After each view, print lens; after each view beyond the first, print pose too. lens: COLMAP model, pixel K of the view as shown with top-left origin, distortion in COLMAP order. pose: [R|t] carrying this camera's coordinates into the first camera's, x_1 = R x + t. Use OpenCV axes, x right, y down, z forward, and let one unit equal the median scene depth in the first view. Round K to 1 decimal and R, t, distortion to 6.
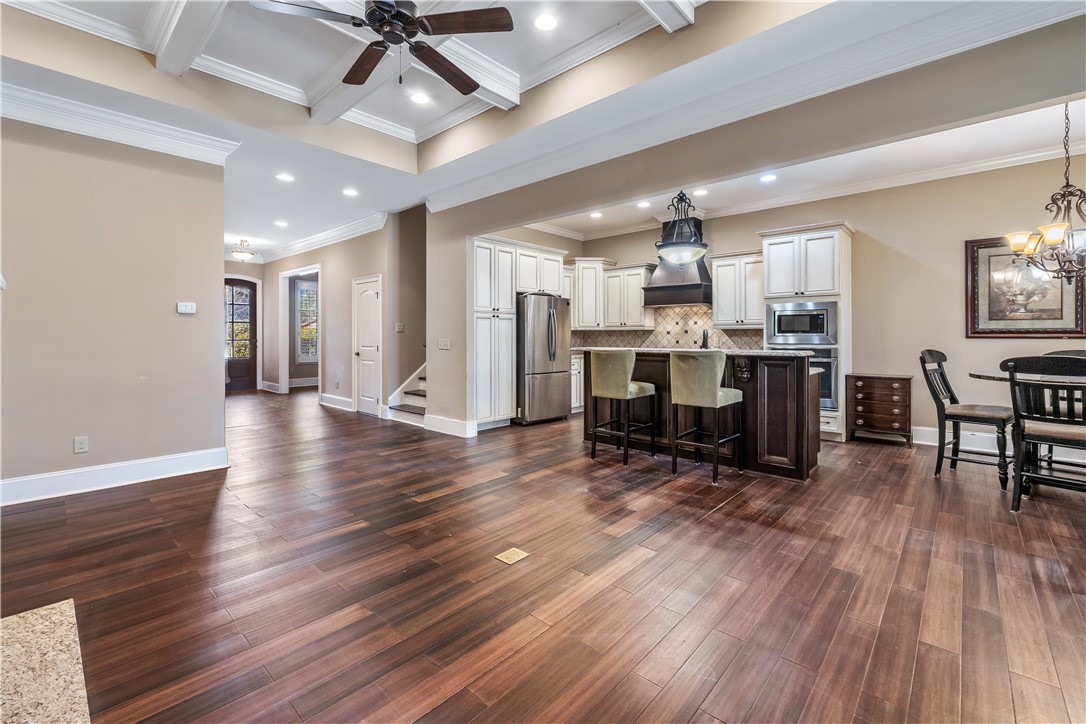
lens RADIAL K [[463.6, 0, 545.0], [0, 463.6, 335.0], [0, 0, 1]] dist [-0.007520, -0.000547]
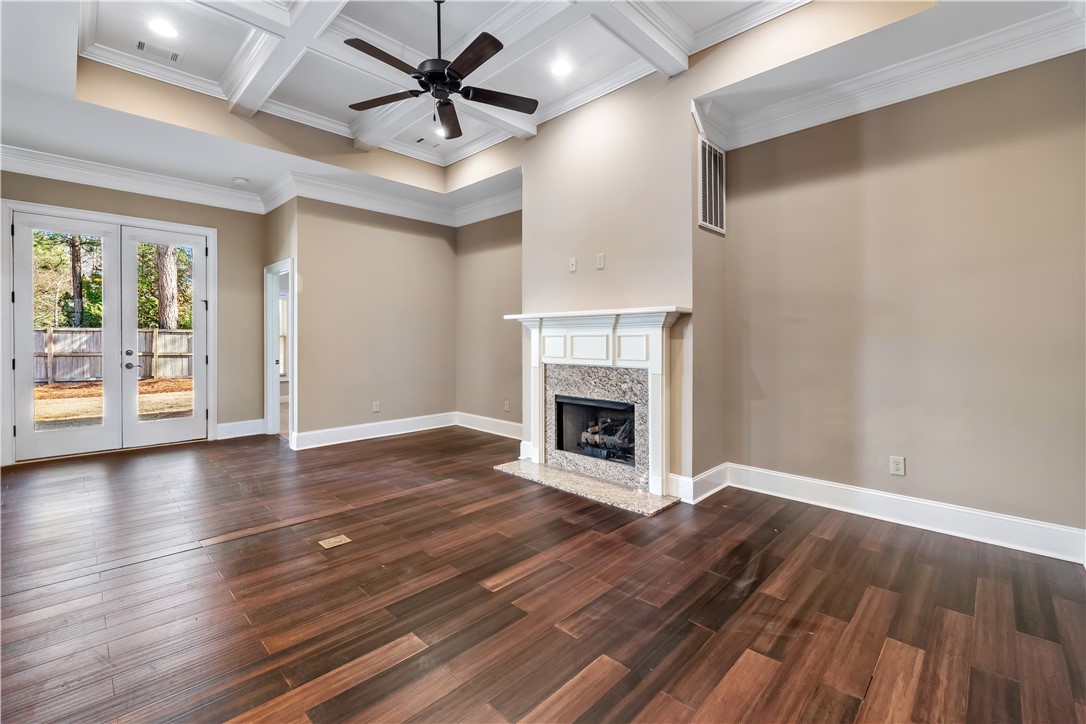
lens RADIAL K [[468.5, 0, 537.2], [0, 468.5, 337.1], [0, 0, 1]] dist [-0.009504, -0.000491]
pose [[-0.998800, 0.002084, 0.048933, -0.261363], [0.001883, 0.999990, -0.004156, -0.000413], [-0.048941, -0.004059, -0.998793, 0.904896]]
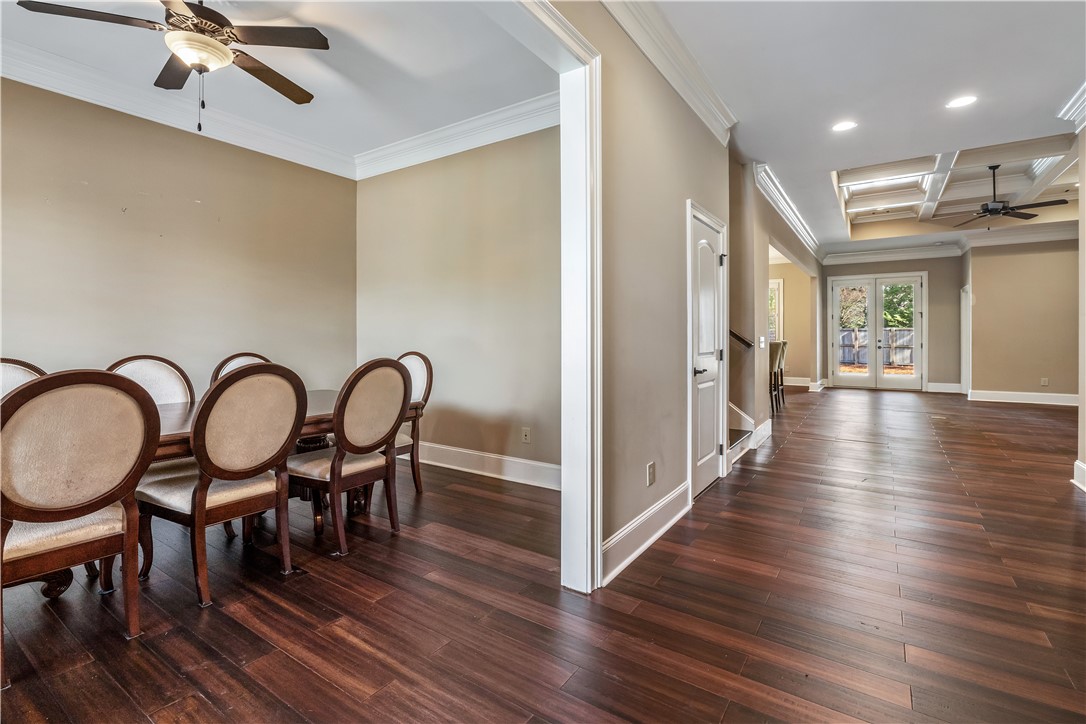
lens RADIAL K [[426.1, 0, 538.9], [0, 426.1, 341.1], [0, 0, 1]] dist [-0.009490, -0.000148]
pose [[-0.057138, -0.005130, 0.998353, -1.019867], [0.004713, 0.999974, 0.005408, 0.010631], [-0.998355, 0.005015, -0.057112, 1.476356]]
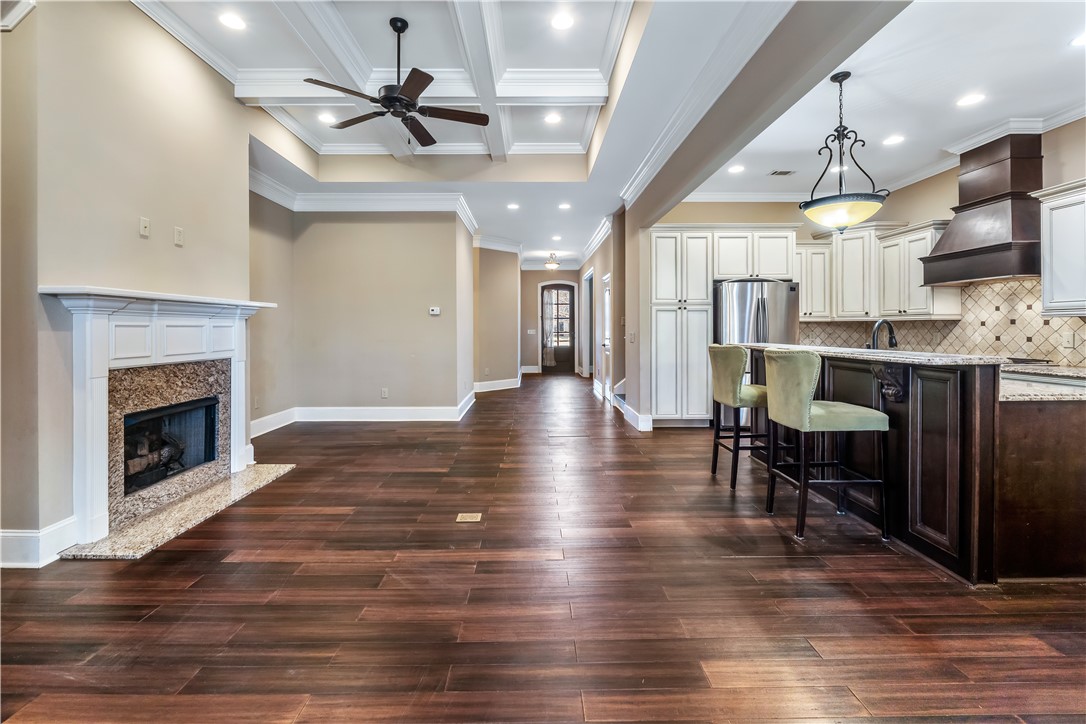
lens RADIAL K [[471.7, 0, 538.1], [0, 471.7, 330.0], [0, 0, 1]] dist [-0.003491, -0.000499]
pose [[0.679429, 0.000882, -0.733741, 0.402763], [0.003120, 0.999987, 0.004091, -0.001123], [0.733735, -0.005069, 0.679417, 0.139446]]
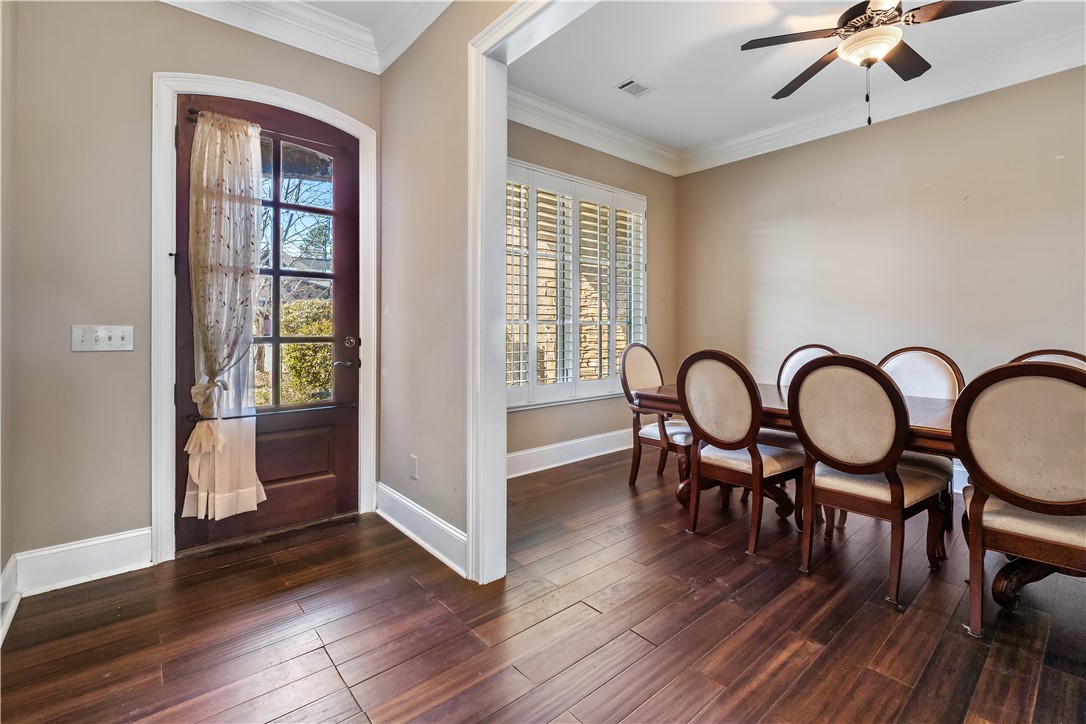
lens RADIAL K [[465.3, 0, 551.0], [0, 465.3, 329.6], [0, 0, 1]] dist [-0.001690, -0.000192]
pose [[0.995147, -0.000431, -0.098398, -0.838449], [-0.000143, 0.999983, -0.005826, 0.011696], [0.098399, 0.005812, 0.995130, 1.276438]]
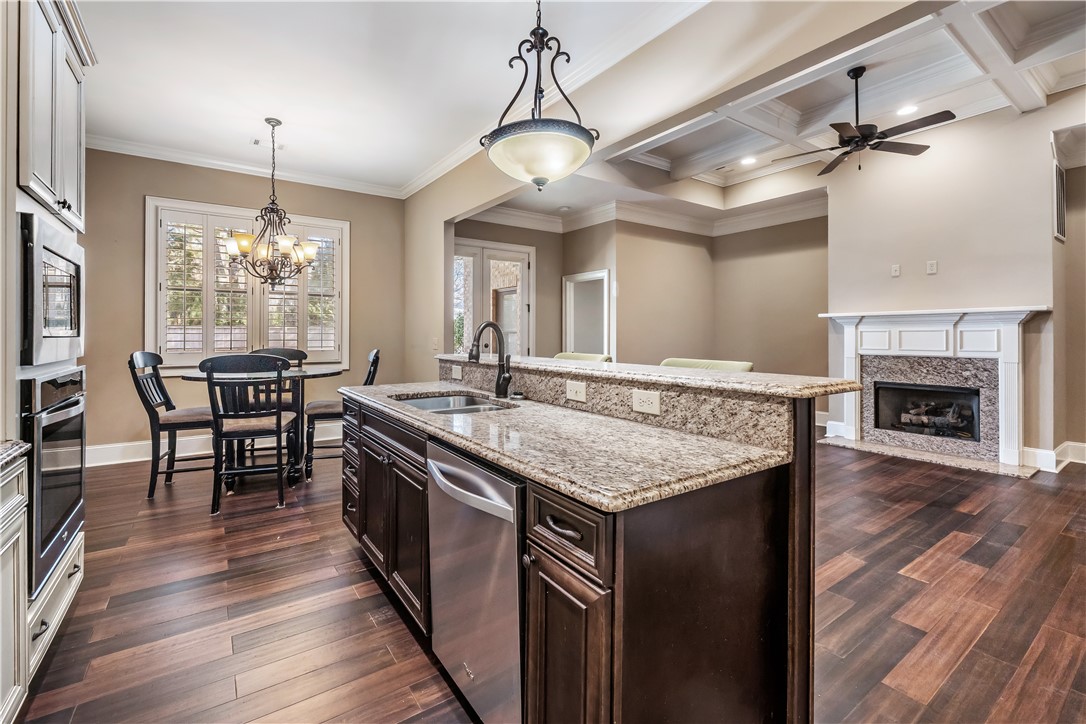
lens RADIAL K [[468.5, 0, 537.2], [0, 468.5, 337.1], [0, 0, 1]] dist [-0.009504, -0.000491]
pose [[-0.971406, 0.002901, 0.237406, 0.152820], [0.003207, 0.999994, 0.000902, 0.002972], [-0.237402, 0.001638, -0.971410, 1.154043]]
